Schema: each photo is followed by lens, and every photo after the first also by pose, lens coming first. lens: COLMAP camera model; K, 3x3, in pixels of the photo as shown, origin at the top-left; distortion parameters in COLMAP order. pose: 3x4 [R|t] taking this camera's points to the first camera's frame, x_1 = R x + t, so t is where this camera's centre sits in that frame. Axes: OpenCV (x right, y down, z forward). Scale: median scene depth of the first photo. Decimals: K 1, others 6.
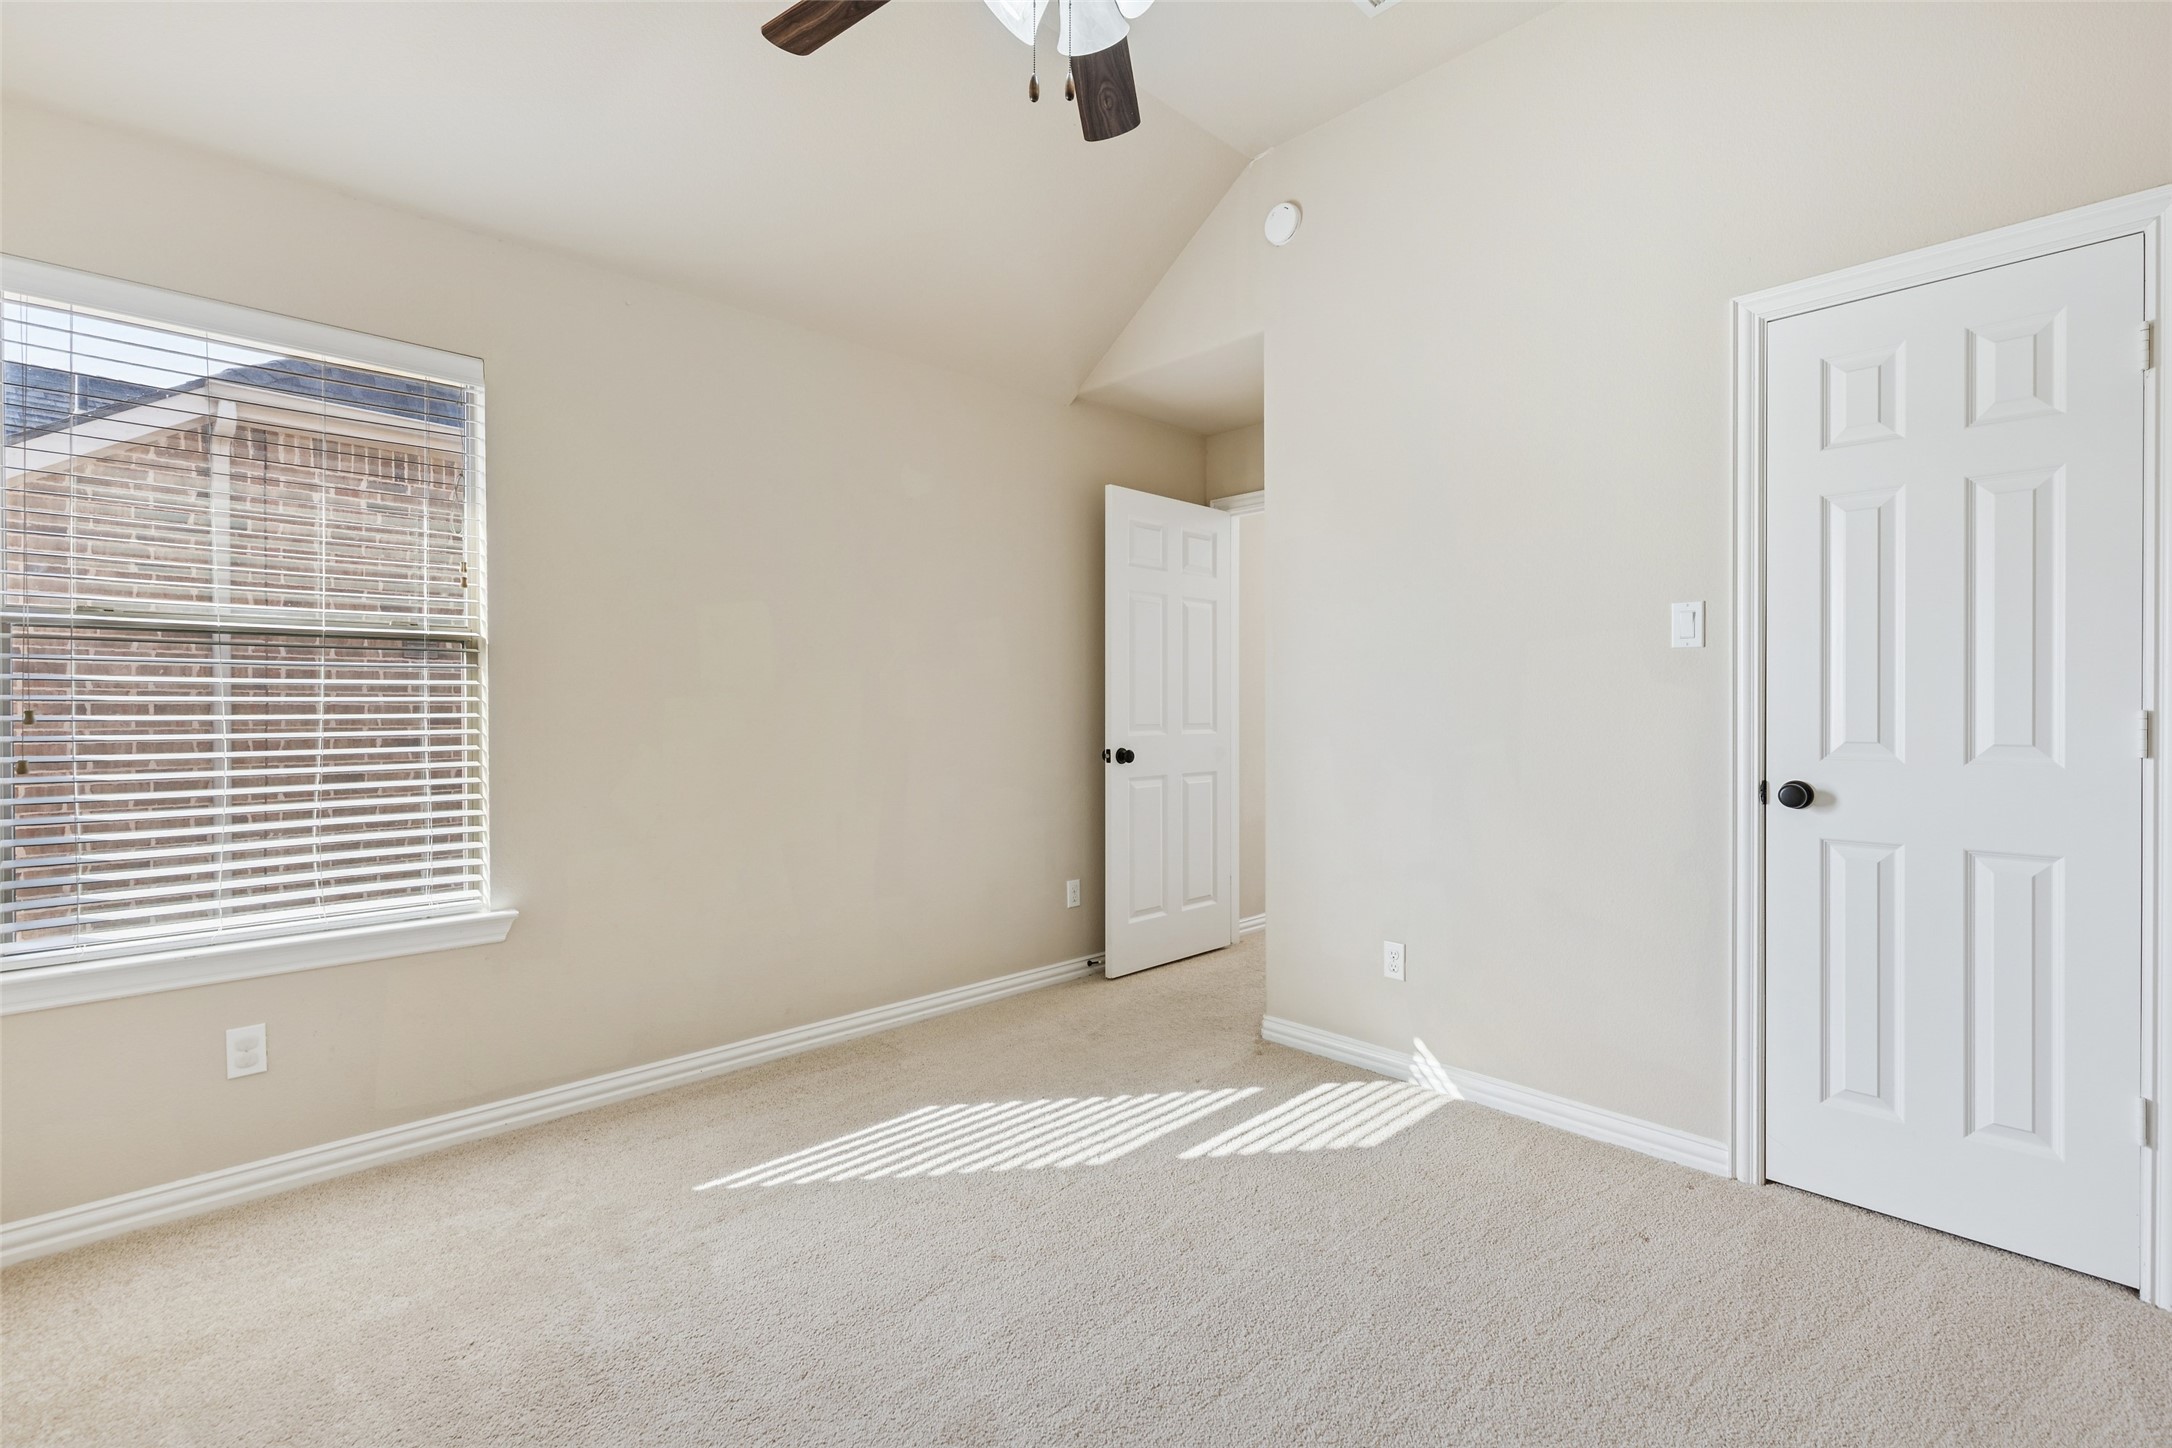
lens RADIAL K [[971.2, 0, 1086.7], [0, 971.2, 714.2], [0, 0, 1]] dist [0.001615, 0.000617]
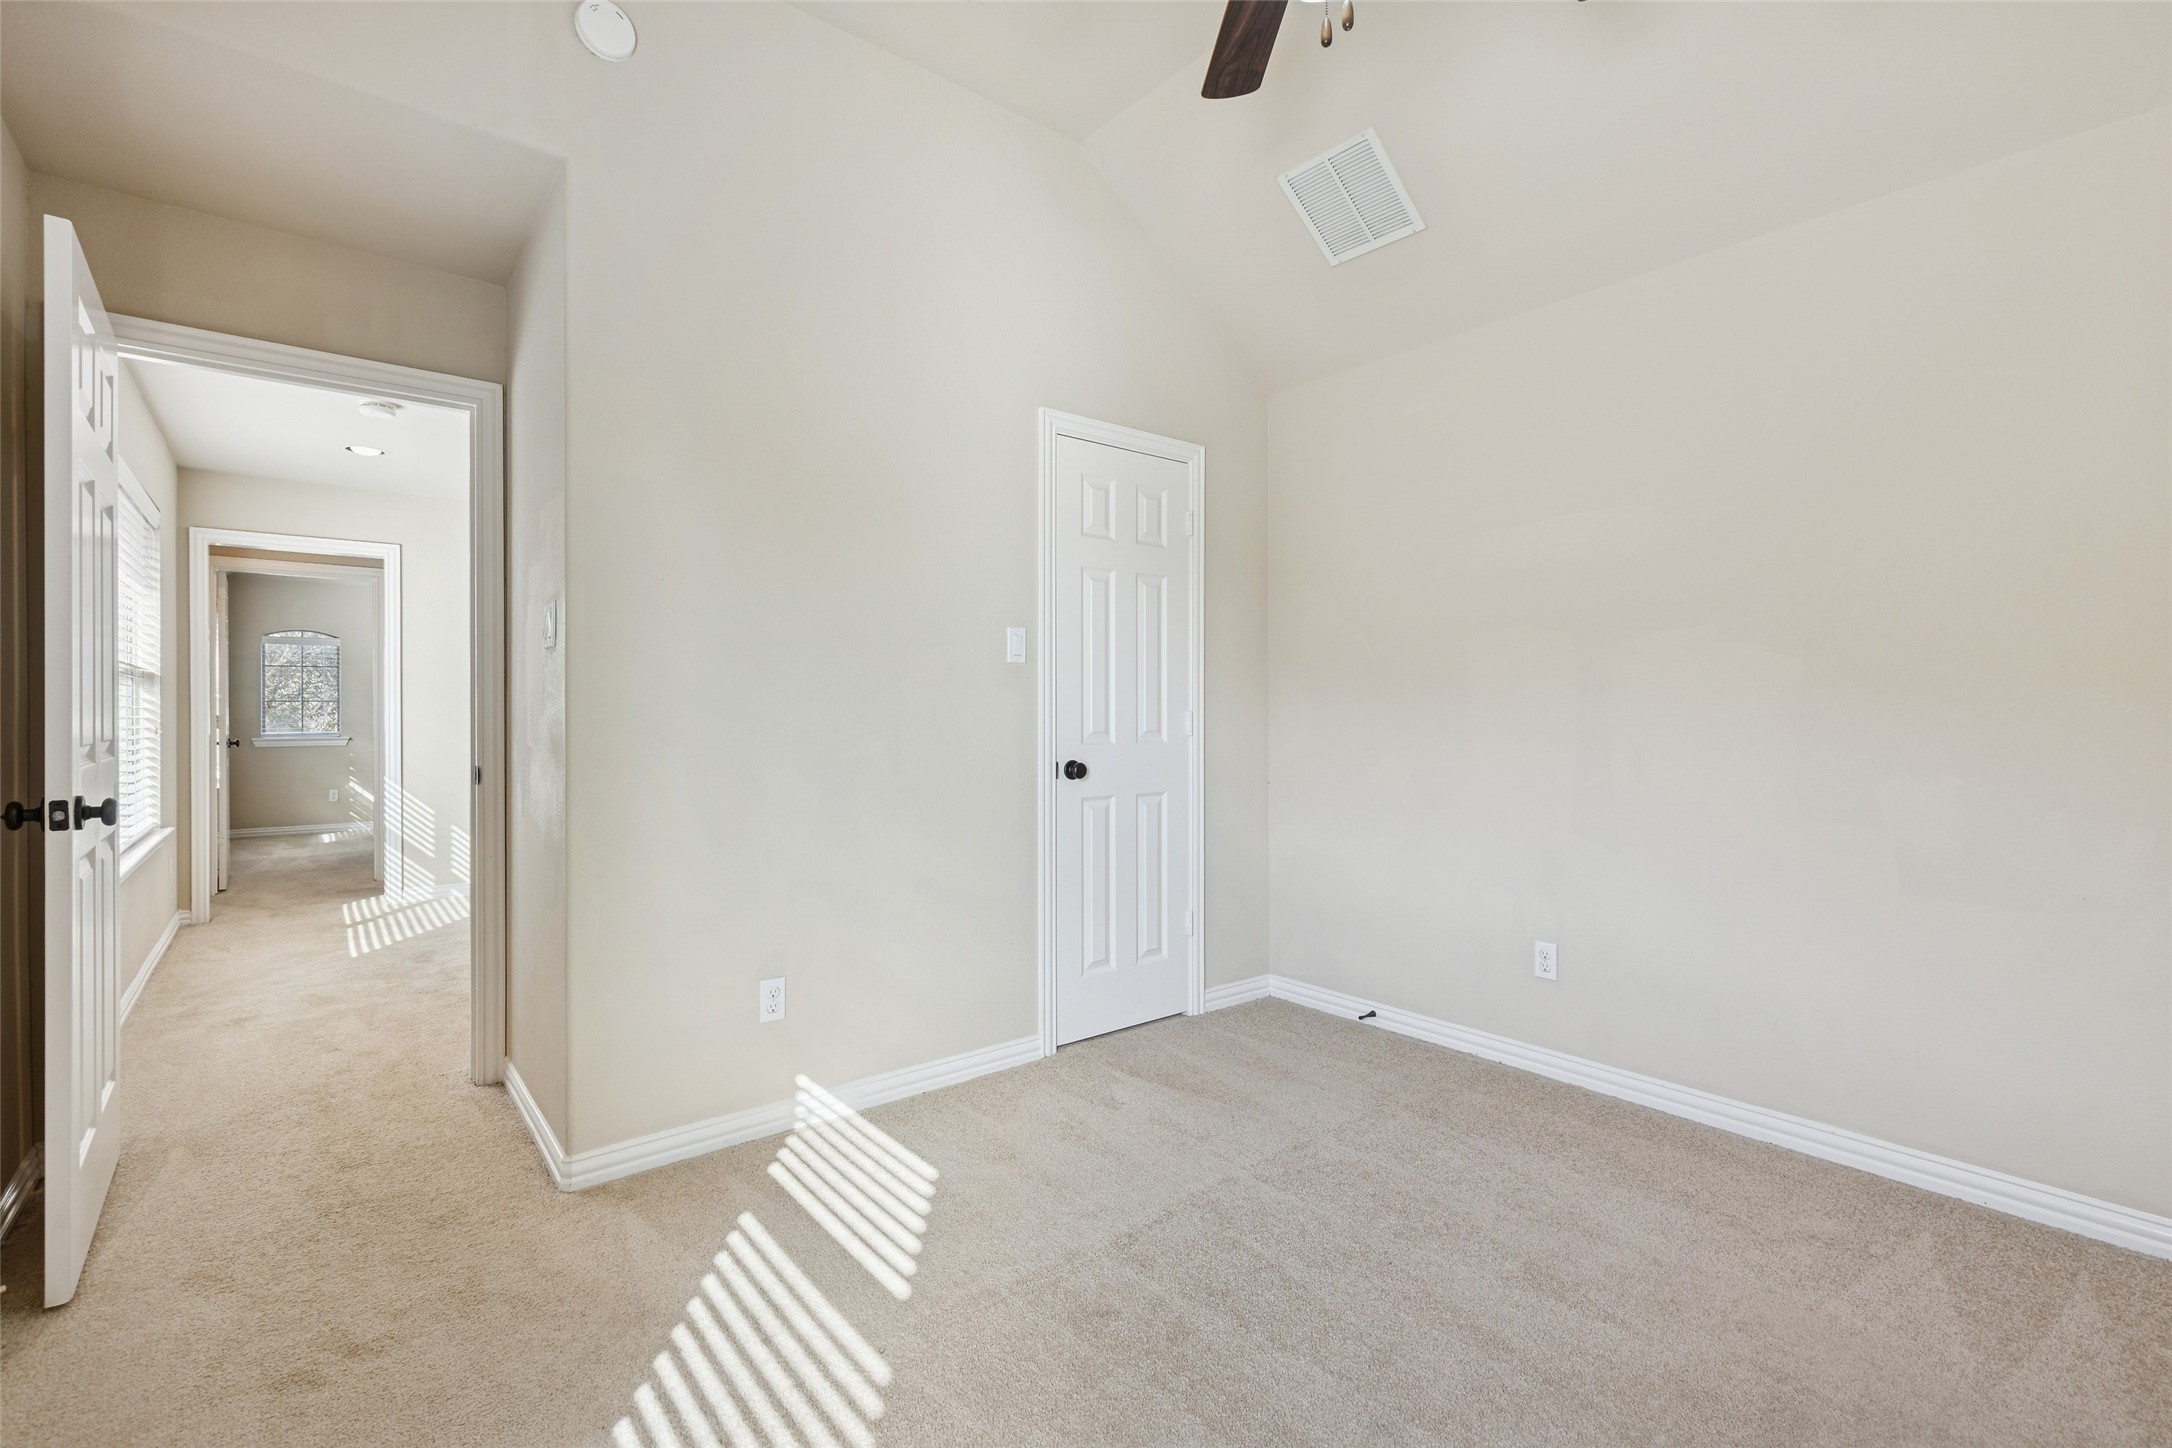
lens RADIAL K [[971.2, 0, 1086.0], [0, 971.2, 709.4], [0, 0, 1]] dist [0.001615, 0.000617]
pose [[0.092810, -0.000794, 0.995684, -0.622980], [0.008896, 0.999960, -0.000032, -0.005987], [-0.995644, 0.008861, 0.092813, 0.749593]]
